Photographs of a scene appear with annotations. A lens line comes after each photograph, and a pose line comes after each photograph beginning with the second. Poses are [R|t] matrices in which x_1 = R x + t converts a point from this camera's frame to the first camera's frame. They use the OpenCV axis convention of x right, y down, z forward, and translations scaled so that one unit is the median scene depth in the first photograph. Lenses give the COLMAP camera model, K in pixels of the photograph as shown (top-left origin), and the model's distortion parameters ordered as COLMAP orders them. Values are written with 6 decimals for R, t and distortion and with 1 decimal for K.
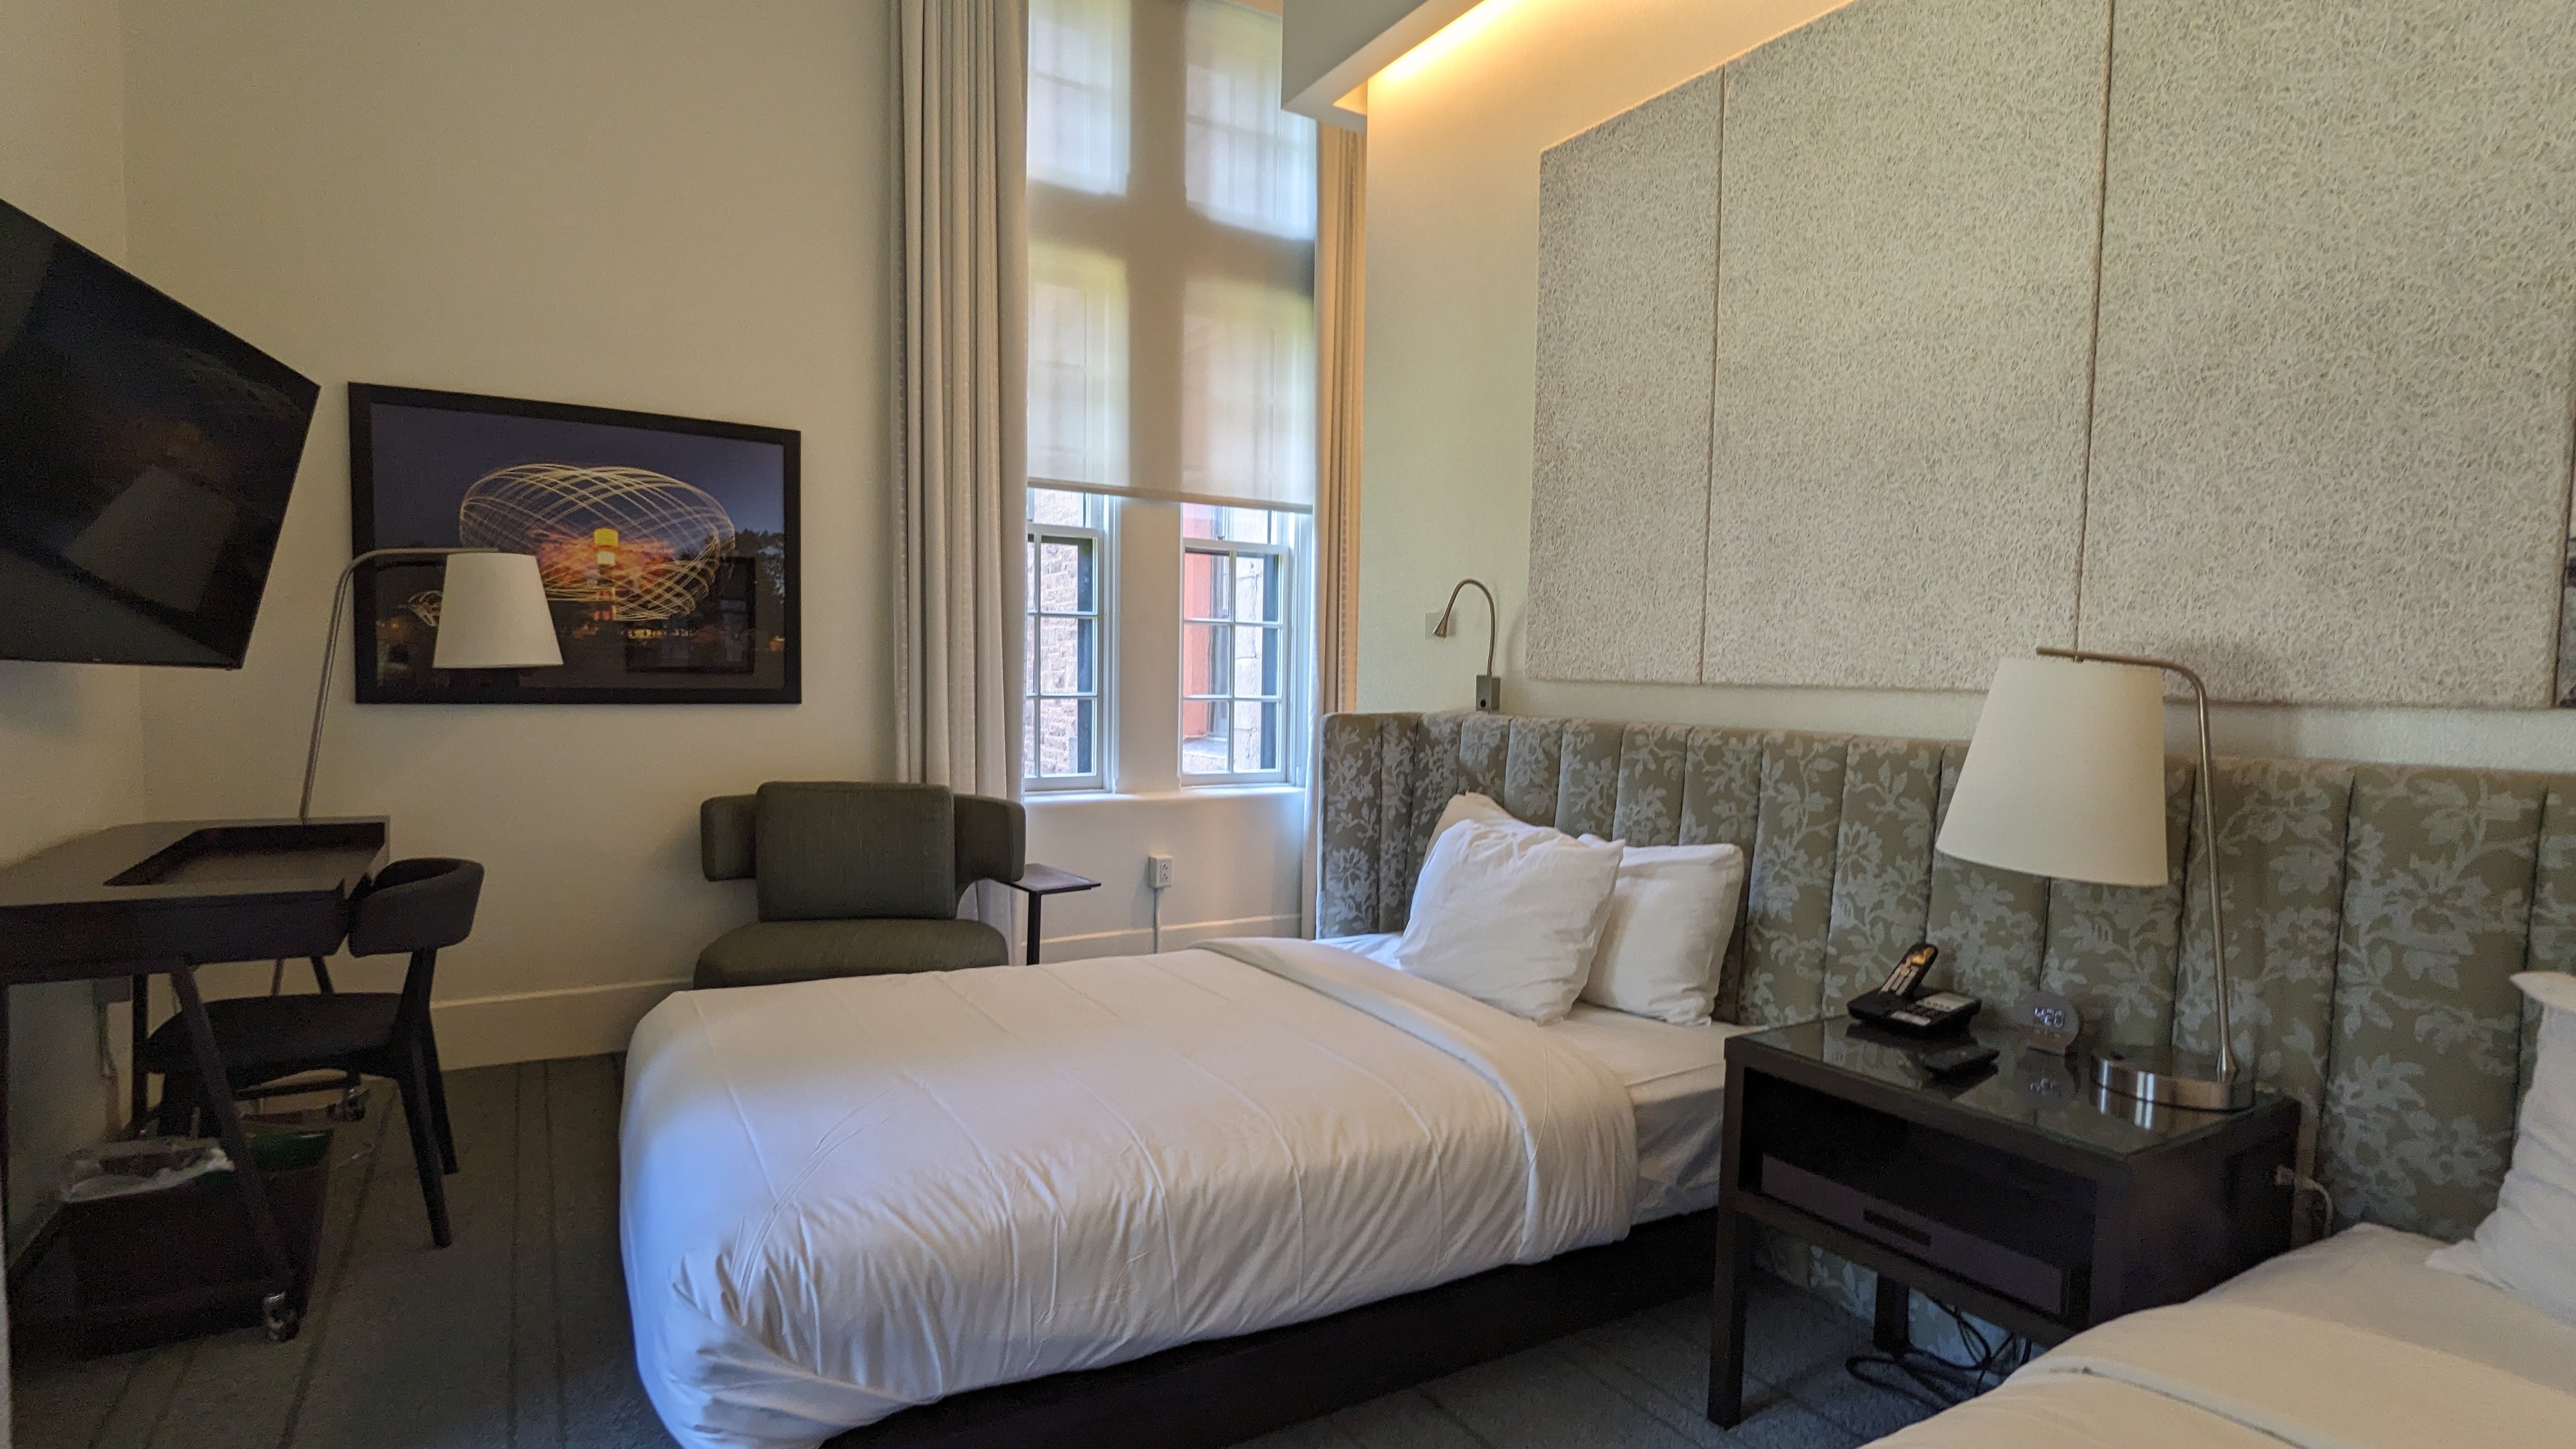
lens RADIAL K [[1243.7, 0, 1292.6], [0, 1243.7, 733.2], [0, 0, 1]] dist [-0.003386, 0.000645]
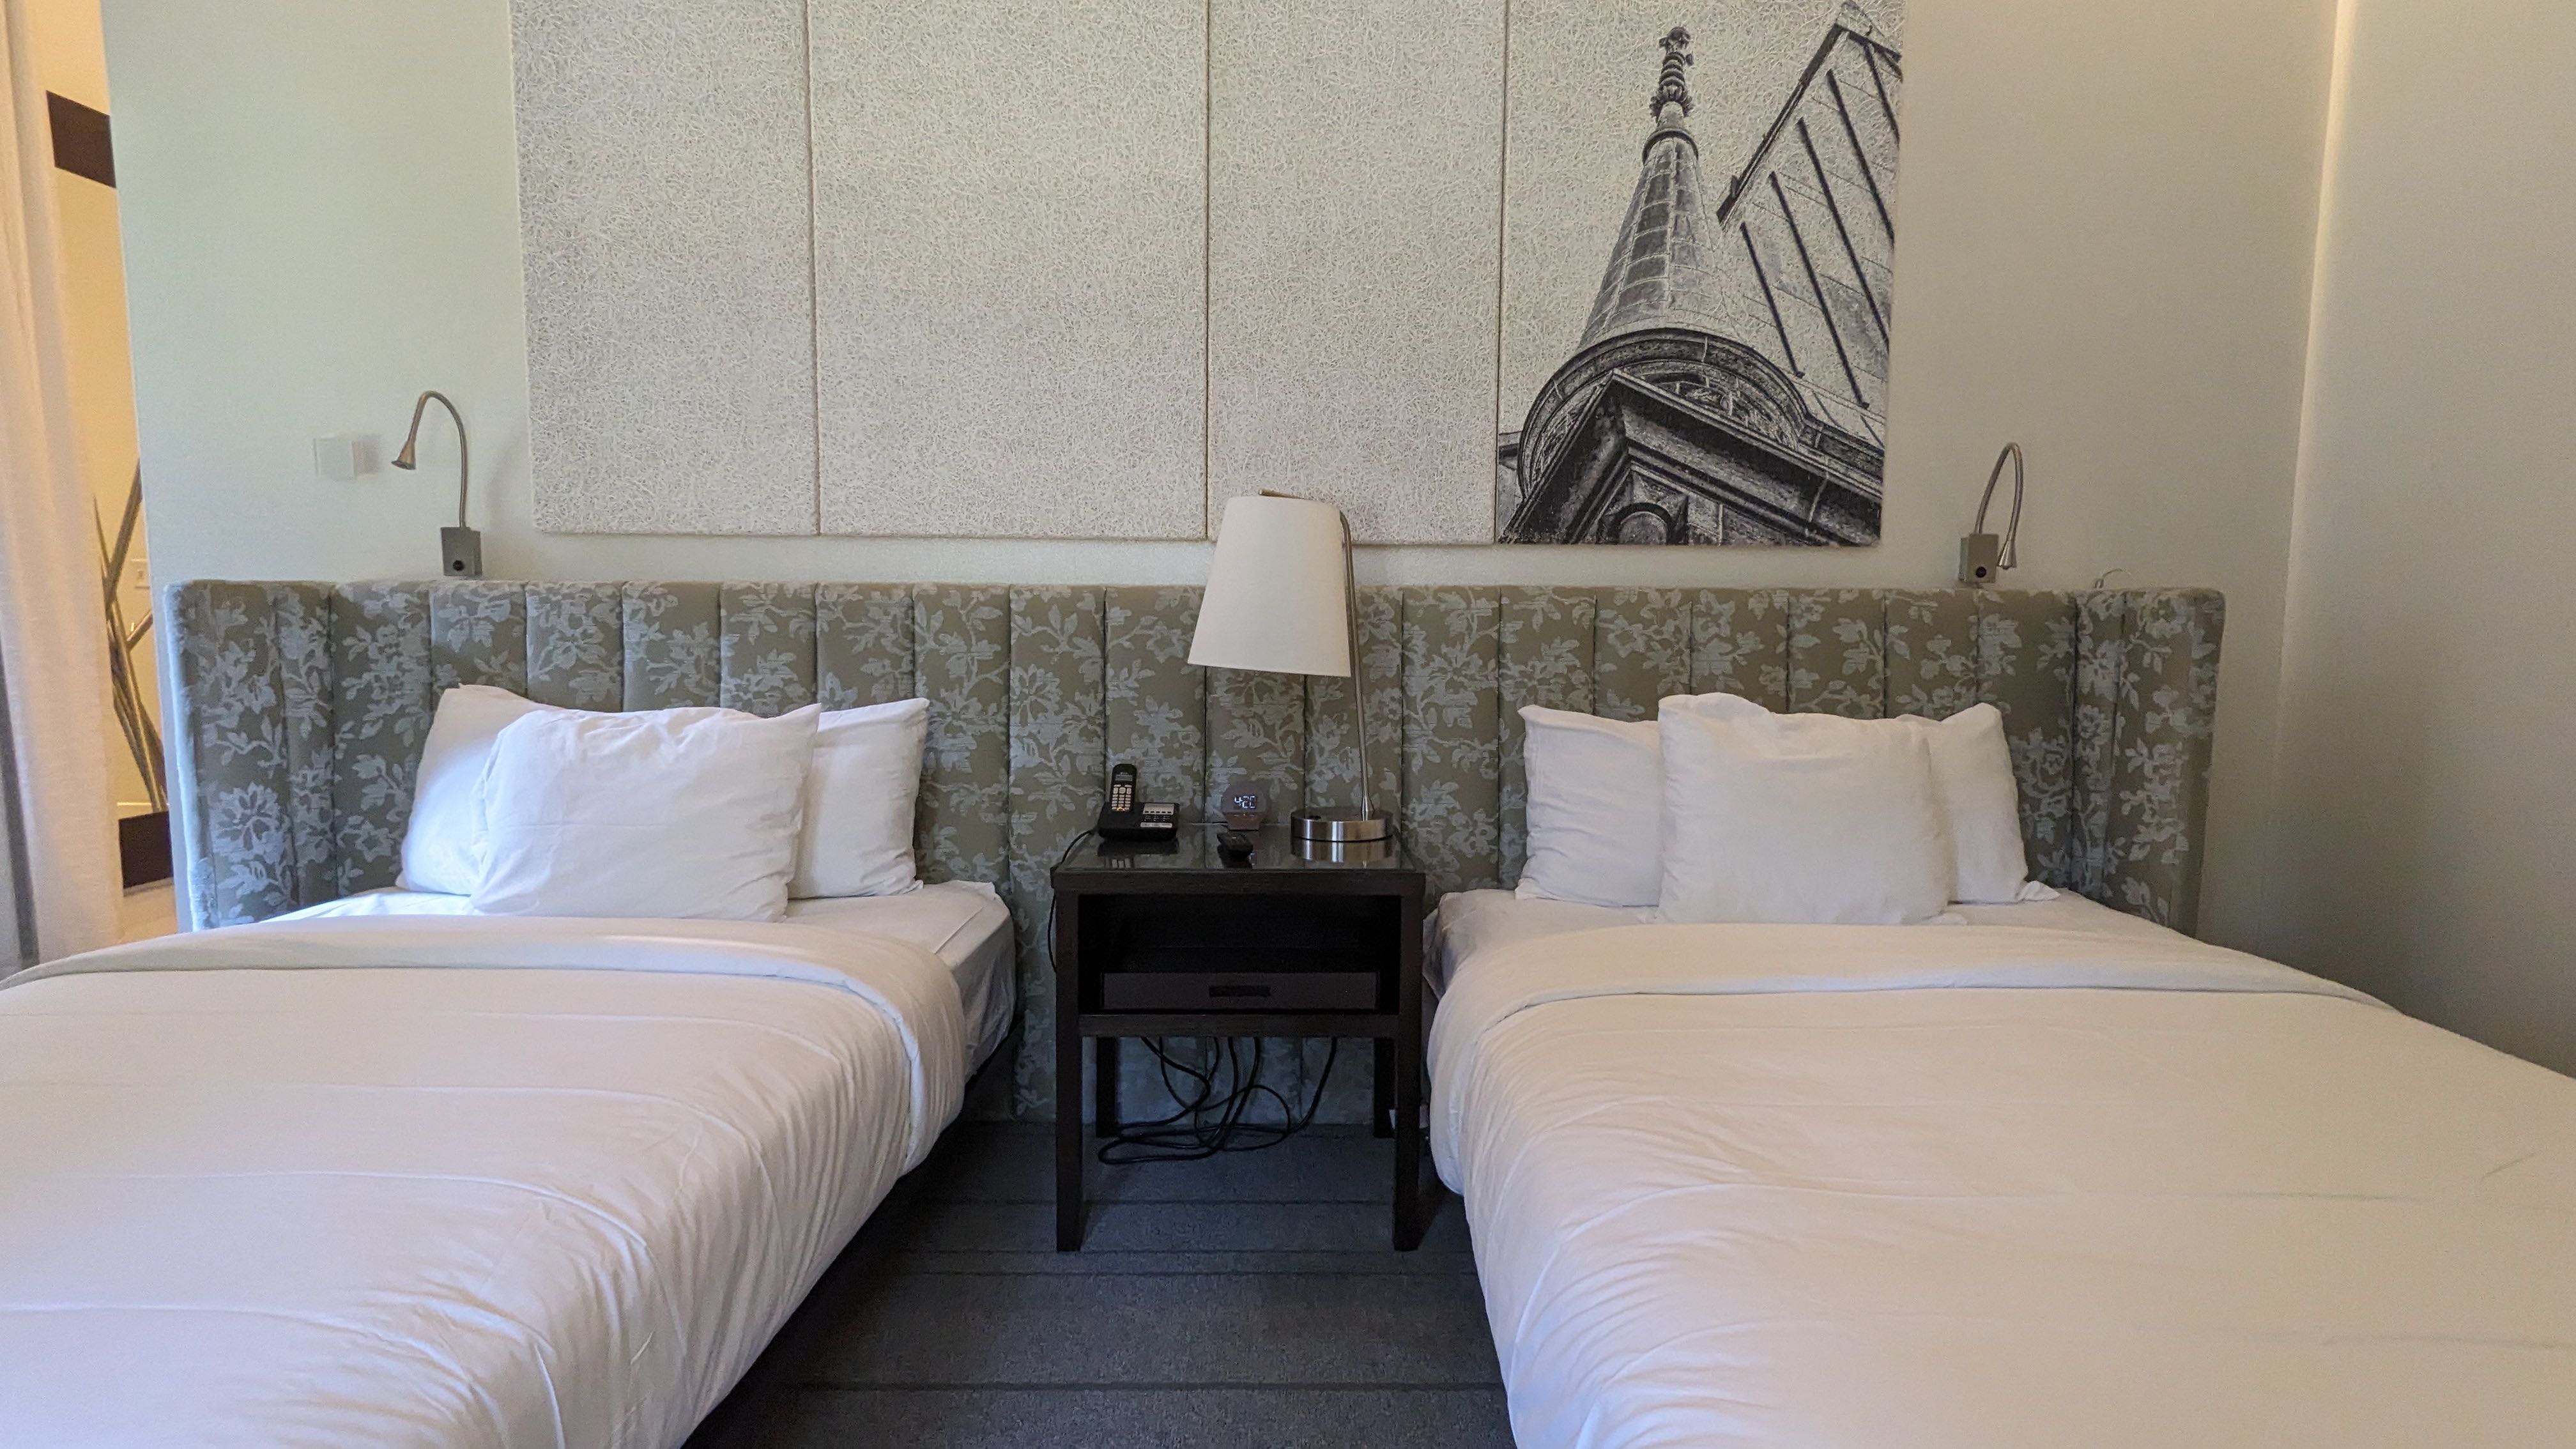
lens RADIAL K [[1243.7, 0, 1292.6], [0, 1243.7, 733.2], [0, 0, 1]] dist [-0.003386, 0.000645]
pose [[0.523226, -0.100770, 0.846215, -0.308470], [0.045018, 0.994866, 0.090636, 0.042379], [-0.851004, -0.009328, 0.525076, 0.255487]]
